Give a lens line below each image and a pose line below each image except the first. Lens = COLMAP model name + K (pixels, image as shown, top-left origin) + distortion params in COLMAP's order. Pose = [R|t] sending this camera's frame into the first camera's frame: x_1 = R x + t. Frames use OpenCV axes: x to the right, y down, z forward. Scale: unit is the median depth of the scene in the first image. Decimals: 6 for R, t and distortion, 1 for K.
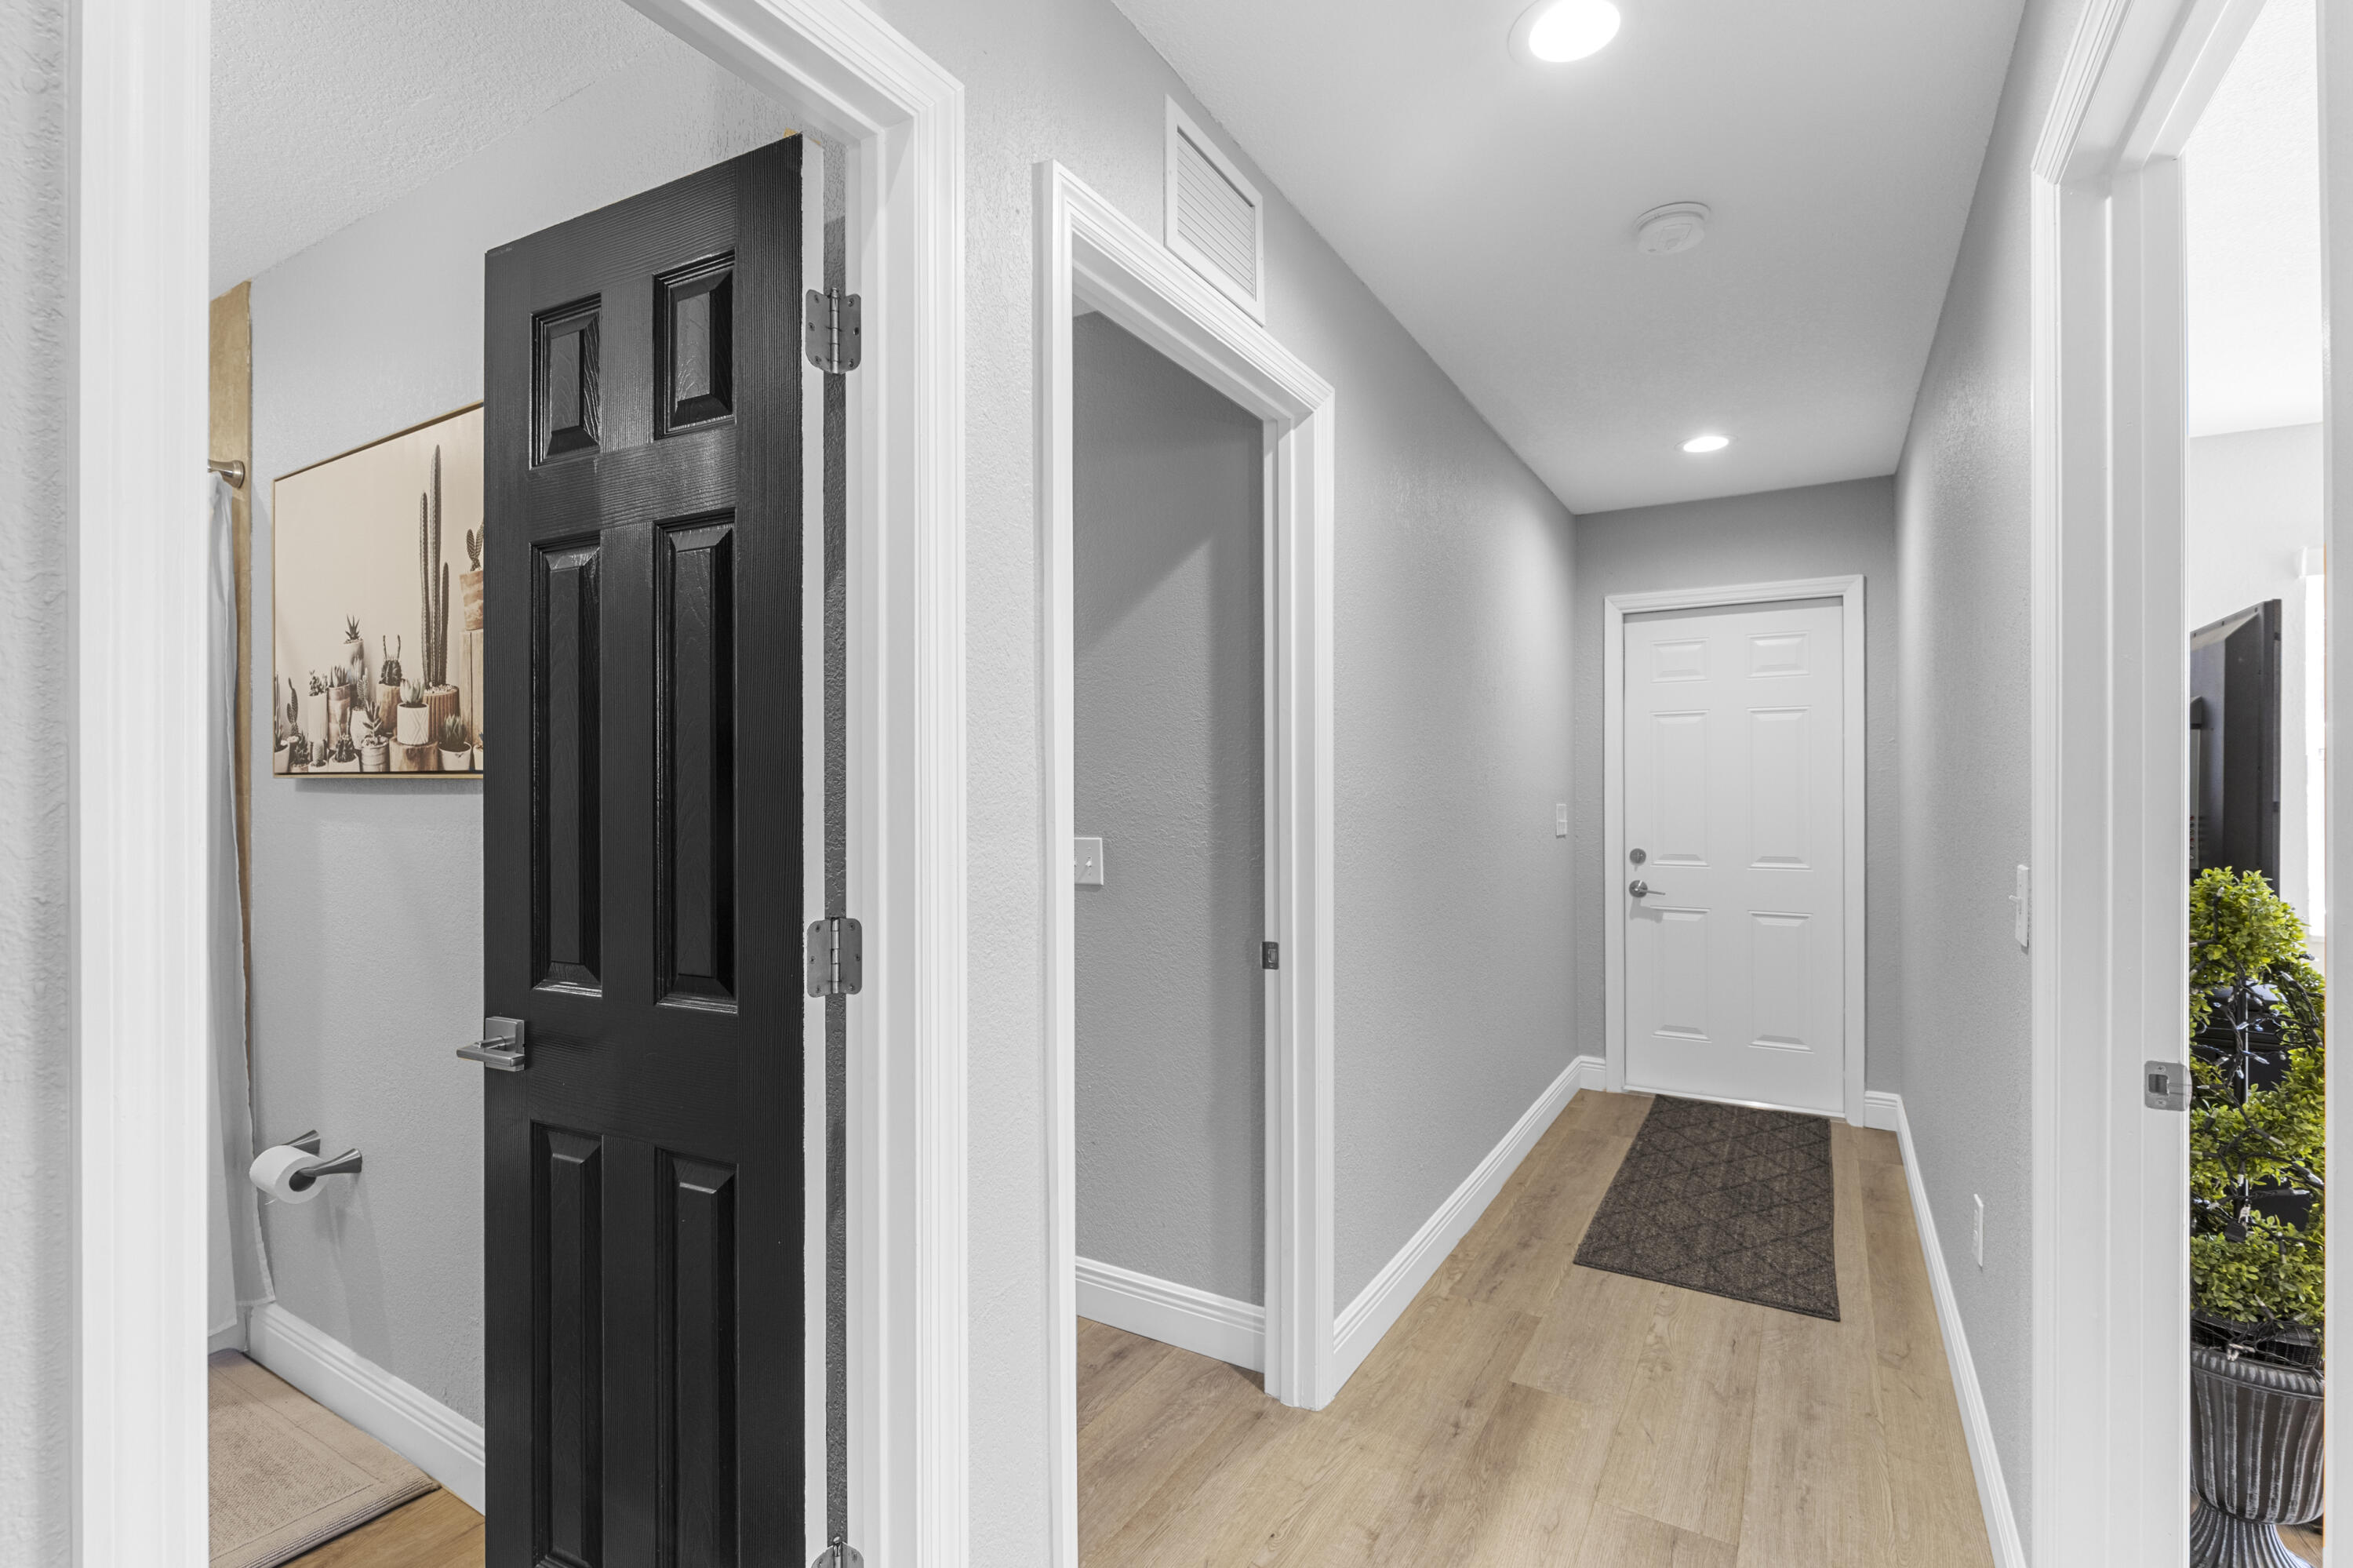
lens RADIAL K [[1052.7, 0, 1172.4], [0, 1052.7, 780.2], [0, 0, 1]] dist [0.004171, -0.000113]
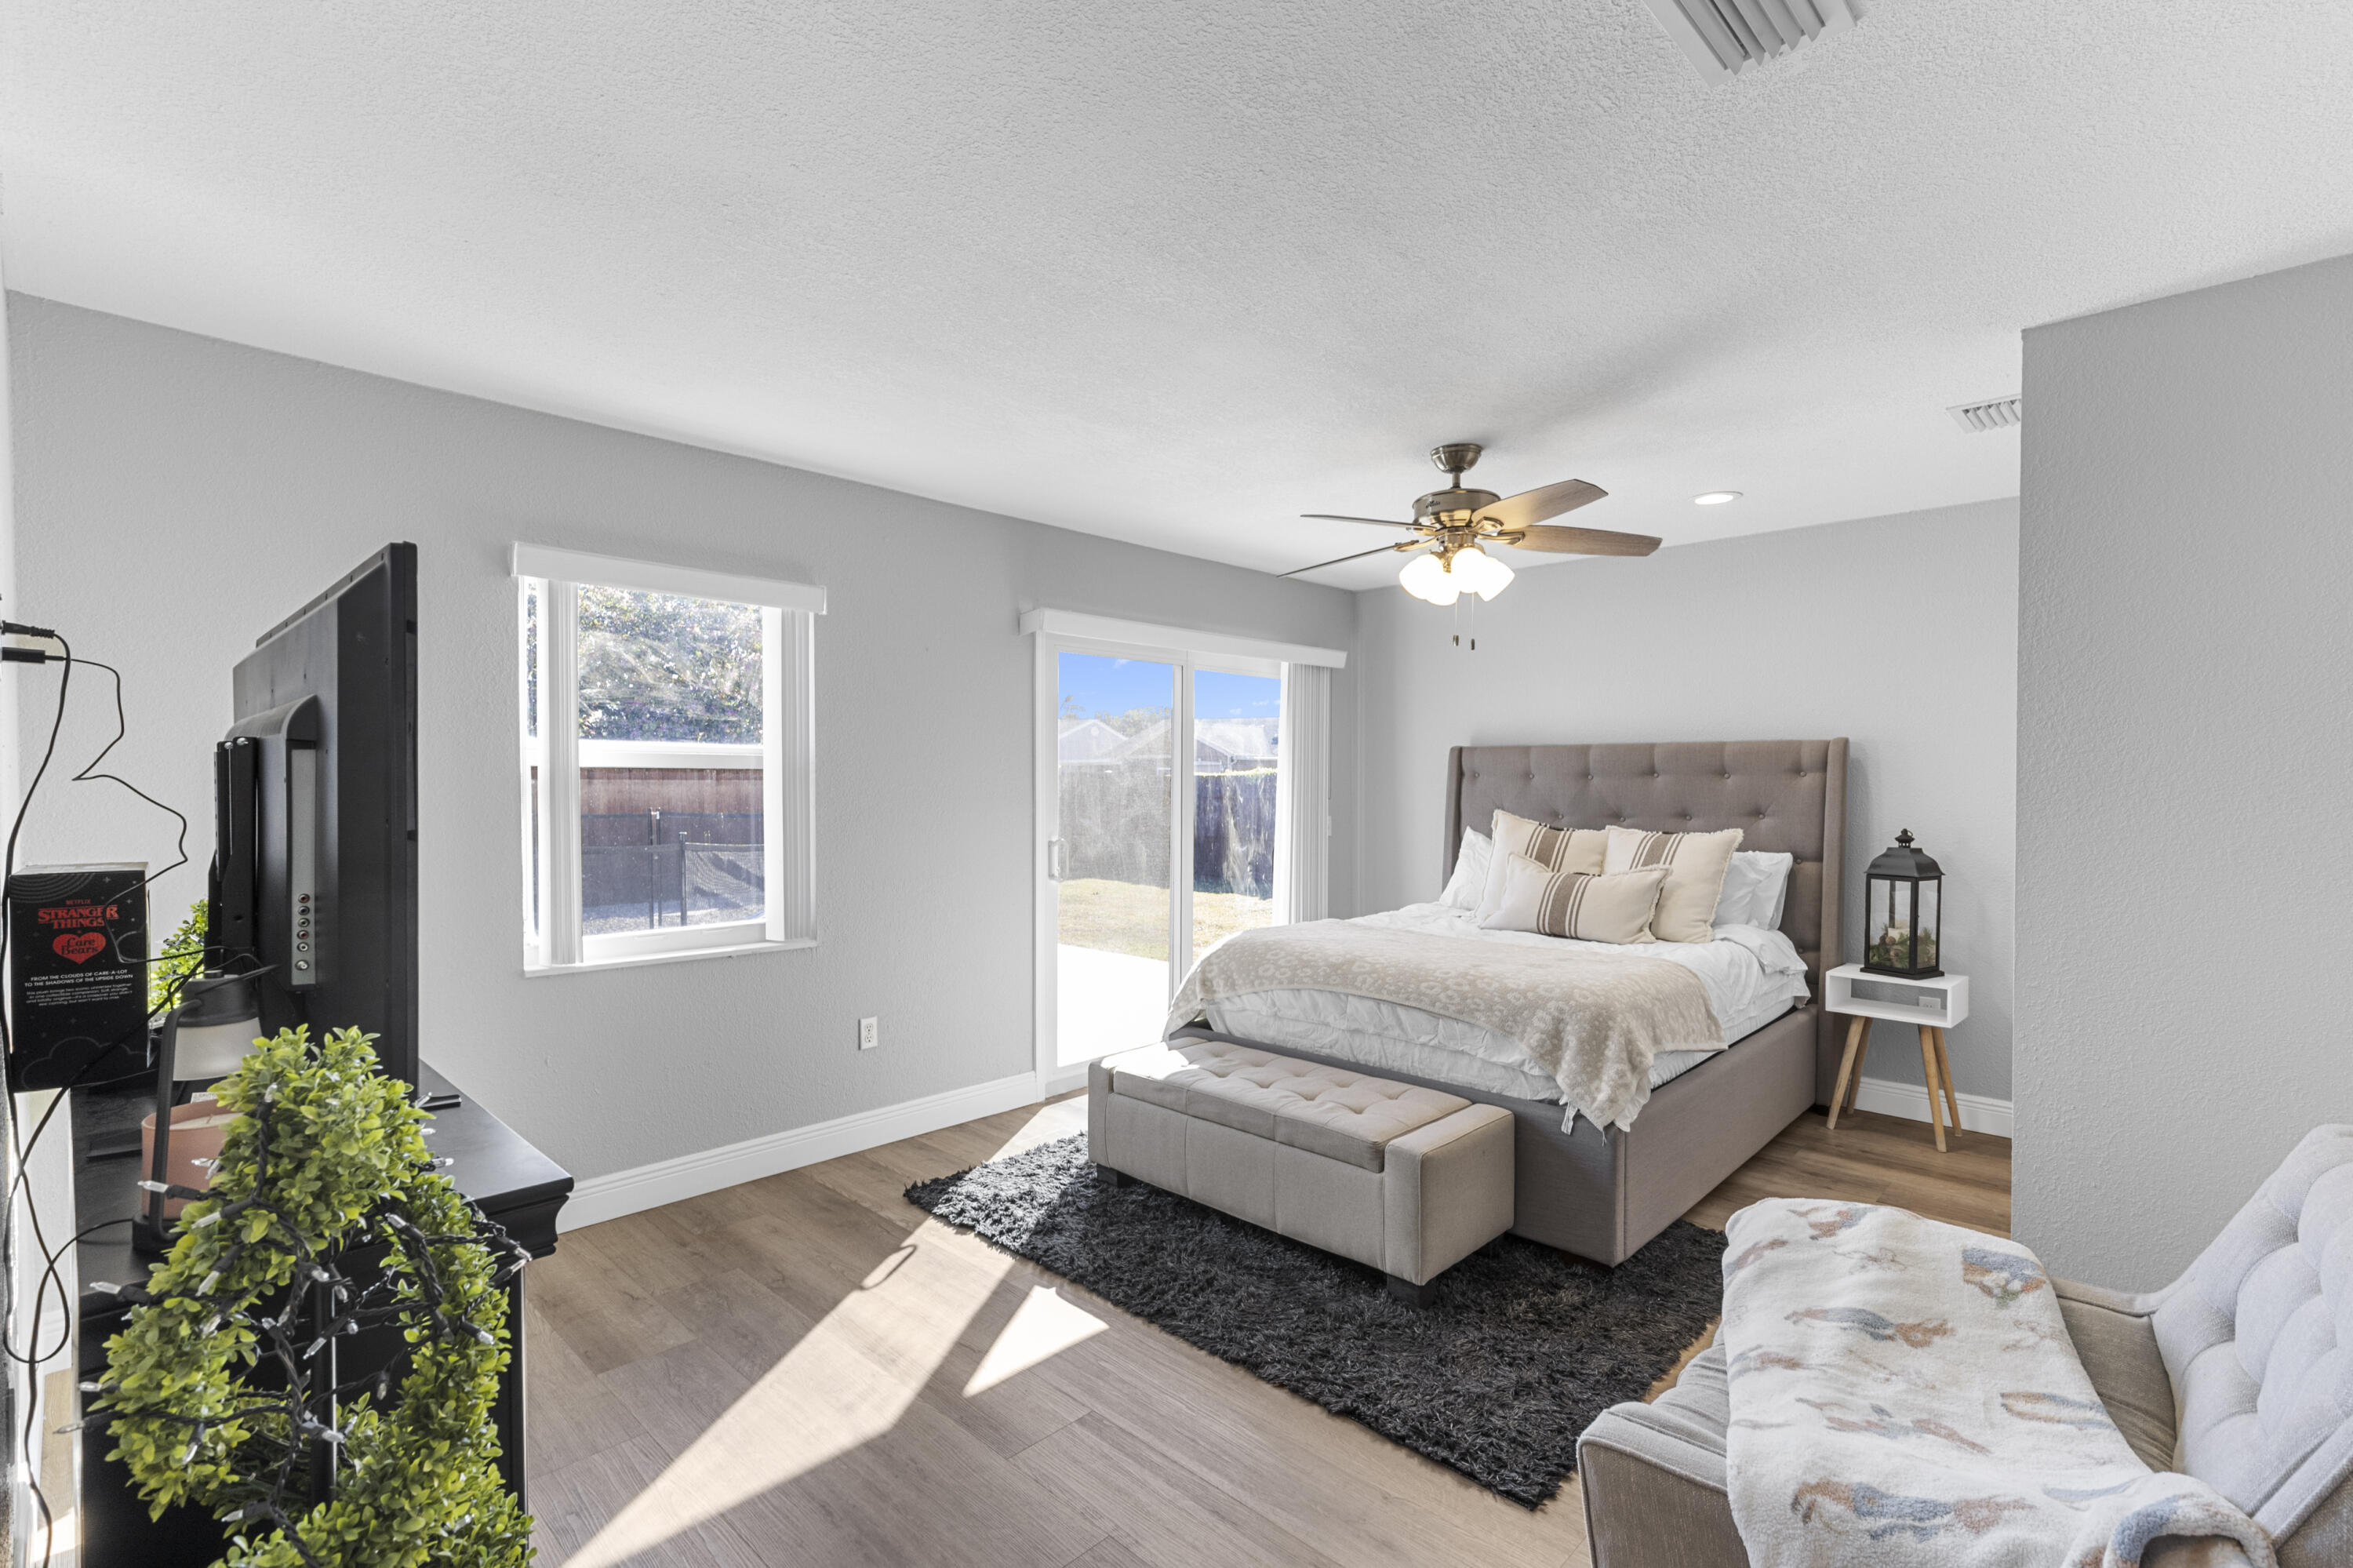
lens RADIAL K [[1052.7, 0, 1172.4], [0, 1052.7, 780.2], [0, 0, 1]] dist [0.004171, -0.000113]
pose [[0.229229, -0.002608, 0.973369, 0.603186], [0.005506, 0.999984, 0.001382, -0.036271], [-0.973357, 0.005043, 0.229240, 0.474961]]
